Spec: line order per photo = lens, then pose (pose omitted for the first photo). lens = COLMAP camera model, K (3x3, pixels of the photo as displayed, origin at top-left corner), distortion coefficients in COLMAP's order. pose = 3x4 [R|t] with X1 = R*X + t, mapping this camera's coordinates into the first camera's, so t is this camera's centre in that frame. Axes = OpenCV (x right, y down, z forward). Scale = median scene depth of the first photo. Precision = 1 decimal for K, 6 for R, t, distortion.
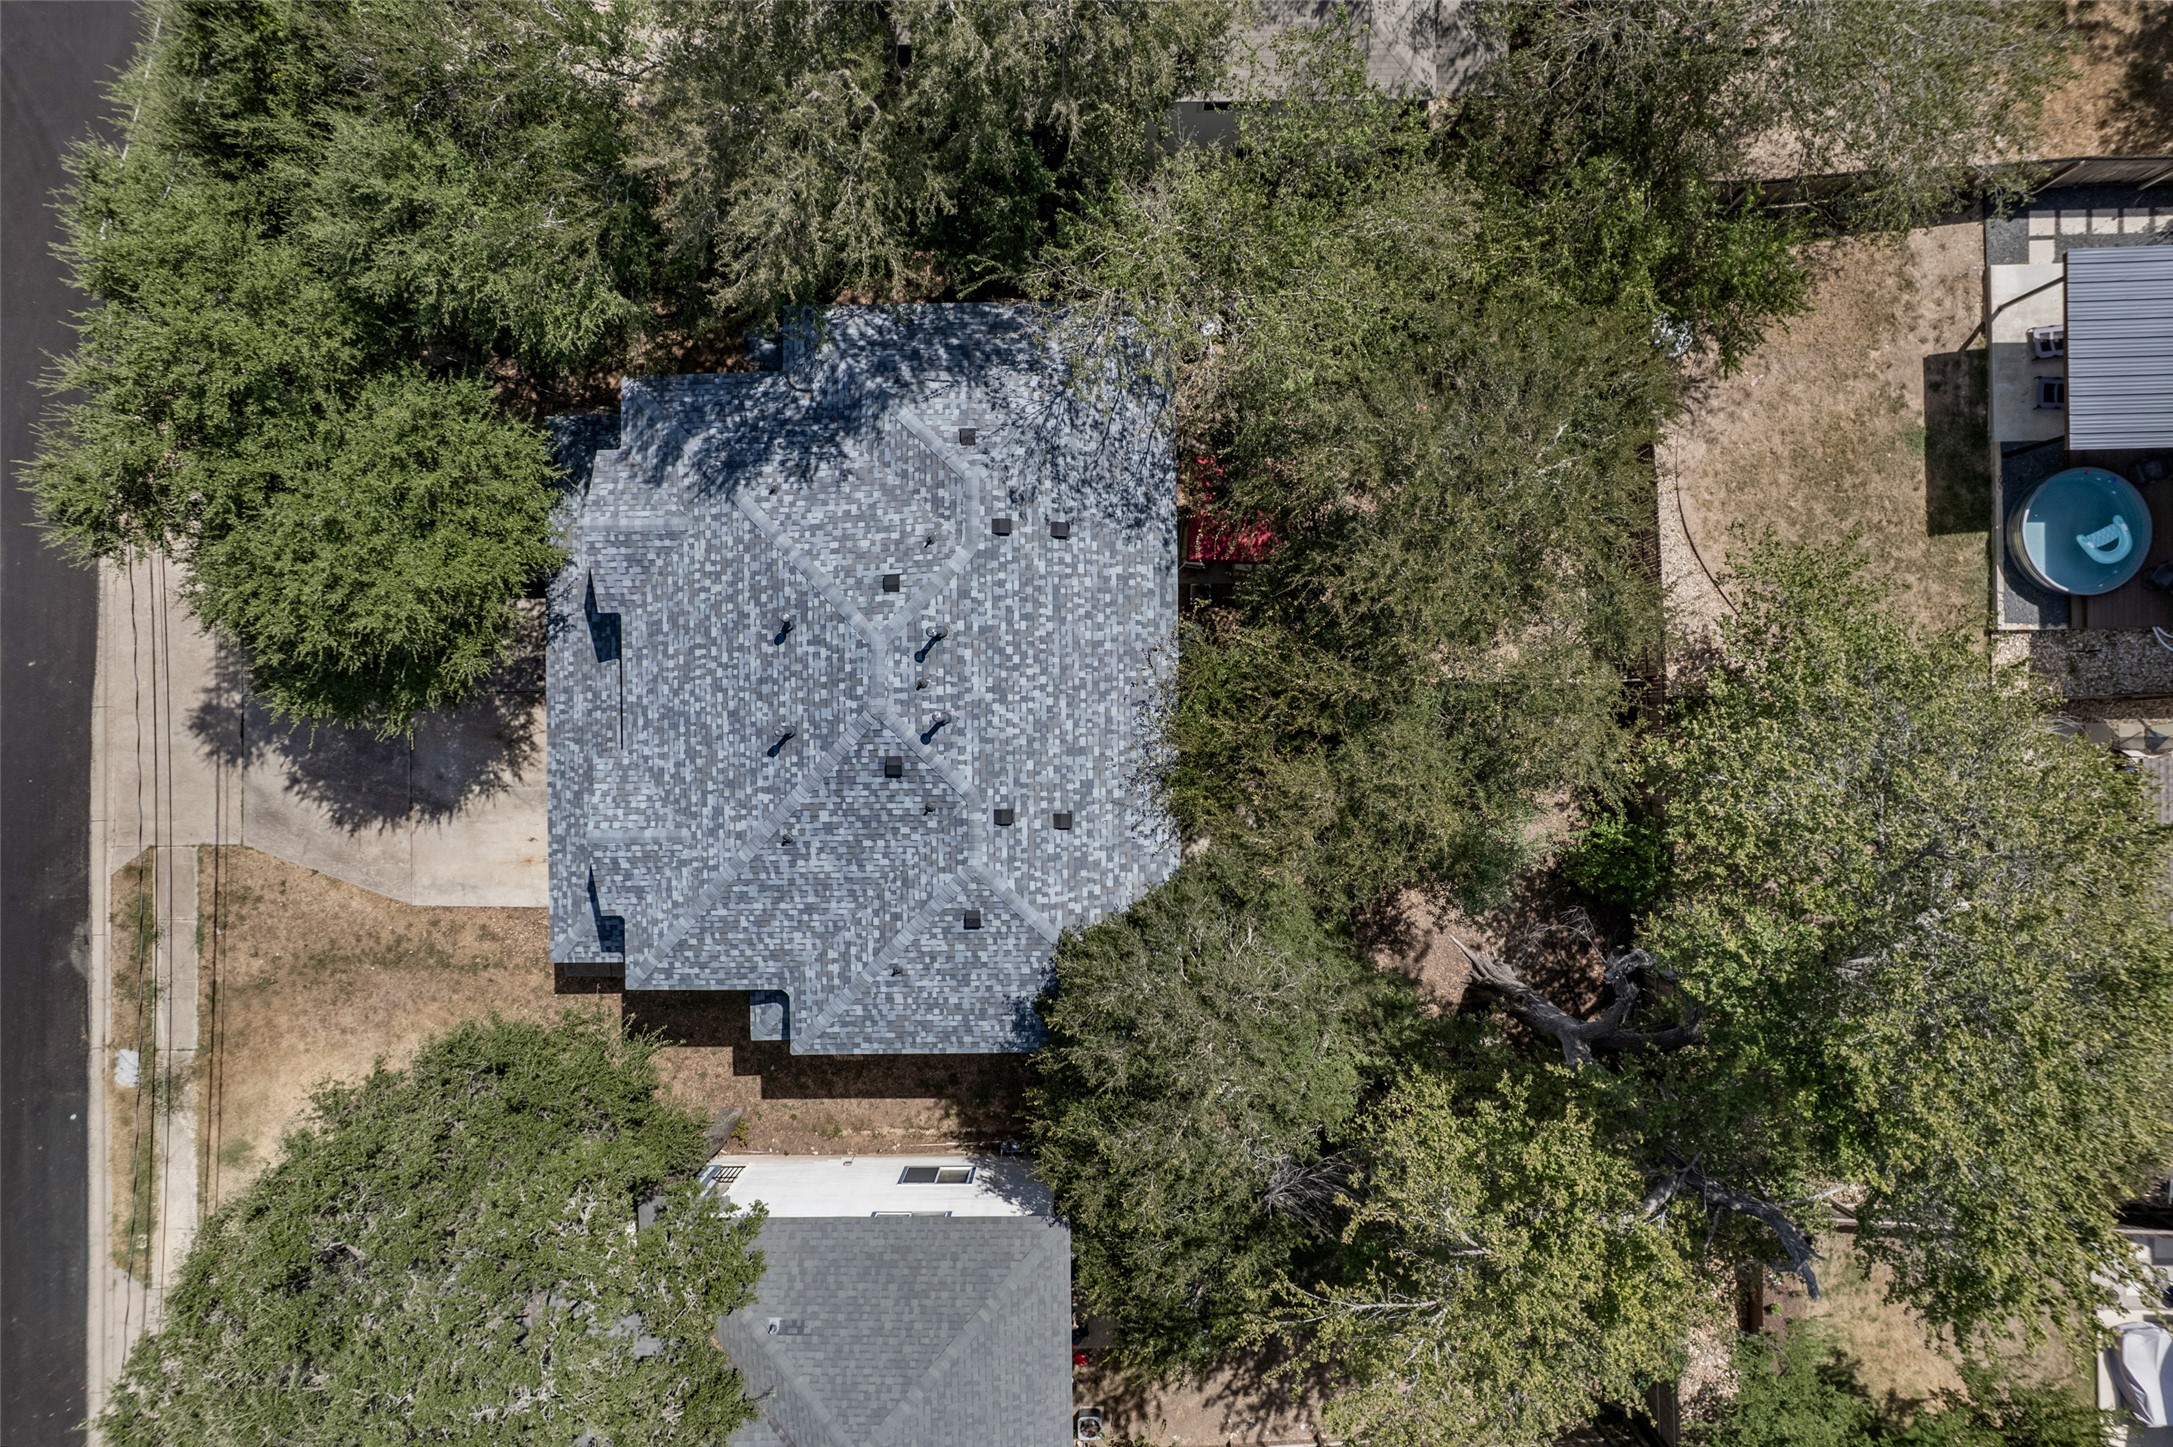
lens RADIAL K [[1417.1, 0, 1086.5], [0, 1417.1, 723.5], [0, 0, 1]] dist [-0.001508, -0.151127]
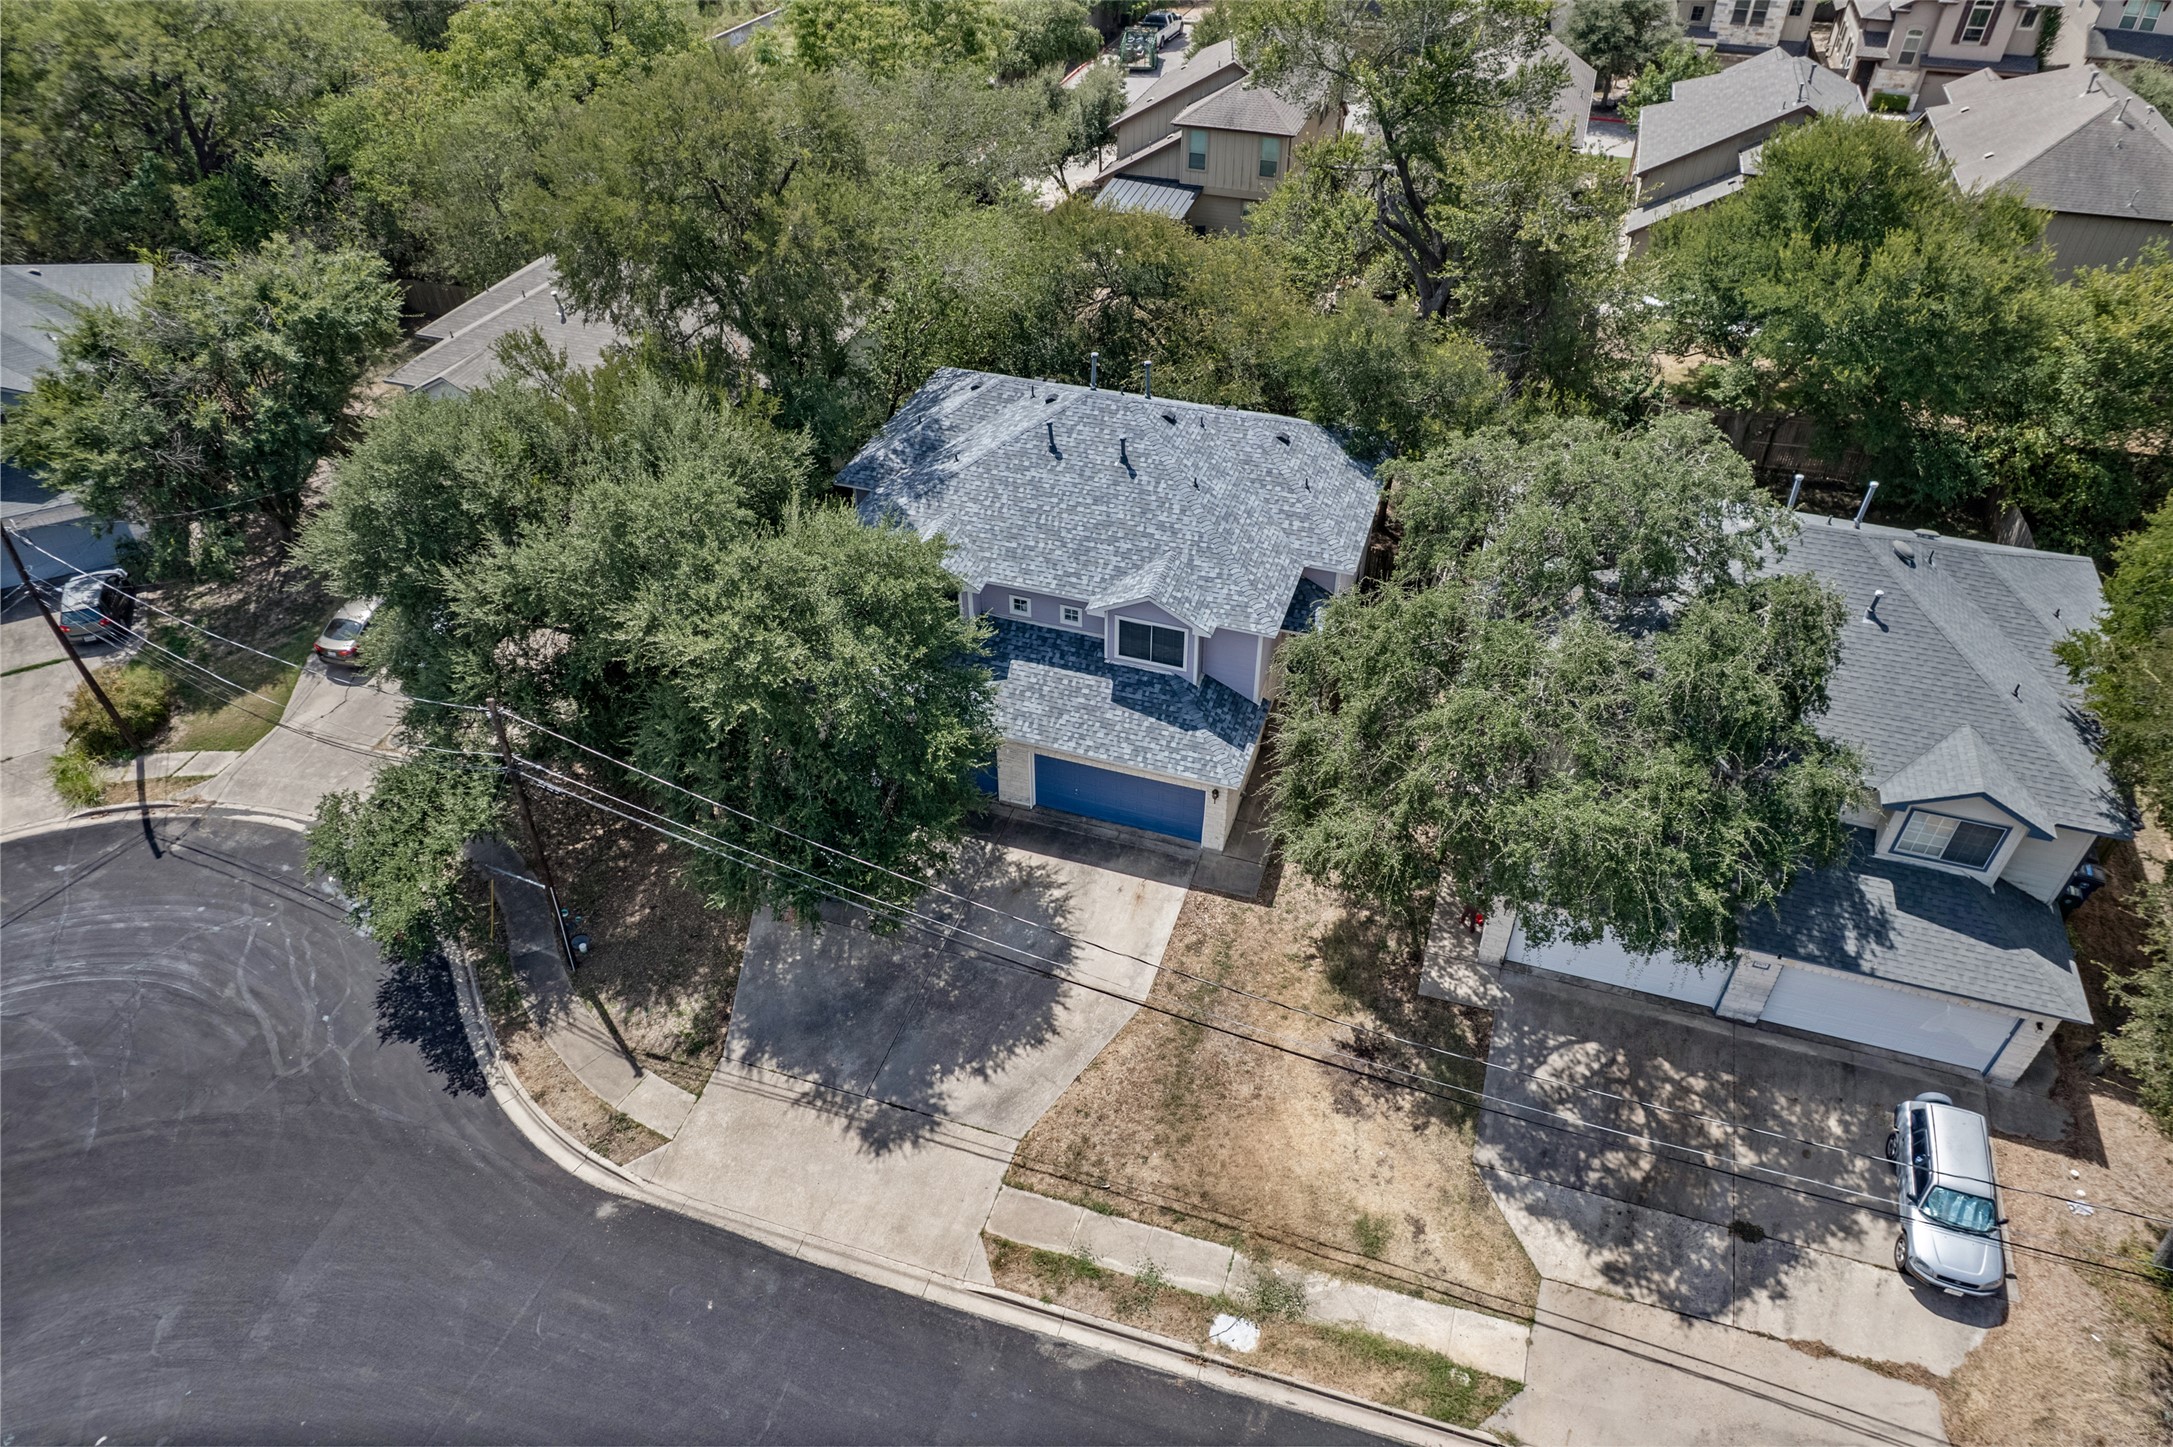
lens RADIAL K [[1417.1, 0, 1086.5], [0, 1417.1, 723.5], [0, 0, 1]] dist [-0.001508, -0.151127]
pose [[0.333575, -0.626615, 0.704330, -1.075984], [0.942685, 0.214997, -0.255188, 0.302736], [0.008476, 0.749086, 0.662418, 0.196512]]
